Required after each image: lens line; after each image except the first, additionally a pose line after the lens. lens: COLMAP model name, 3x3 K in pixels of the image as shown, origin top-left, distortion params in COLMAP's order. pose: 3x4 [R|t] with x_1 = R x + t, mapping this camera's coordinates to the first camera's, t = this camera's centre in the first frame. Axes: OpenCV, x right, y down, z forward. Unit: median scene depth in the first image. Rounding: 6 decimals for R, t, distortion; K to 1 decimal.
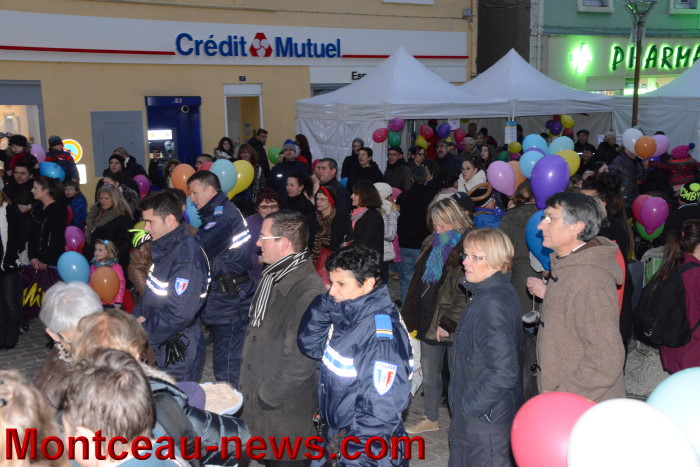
lens RADIAL K [[847.3, 0, 346.0], [0, 847.3, 234.5], [0, 0, 1]] dist [0.154129, 0.000000]
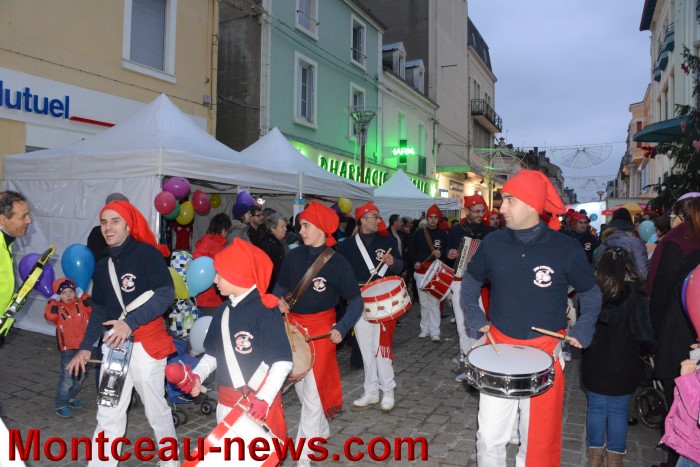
lens RADIAL K [[564.2, 0, 353.3], [0, 564.2, 236.7], [0, 0, 1]] dist [-0.130570, 0.061023]
pose [[0.872012, 0.024706, 0.488860, -0.018221], [0.039860, 0.991824, -0.121226, -0.022127], [-0.487858, 0.125197, 0.863898, 0.395608]]
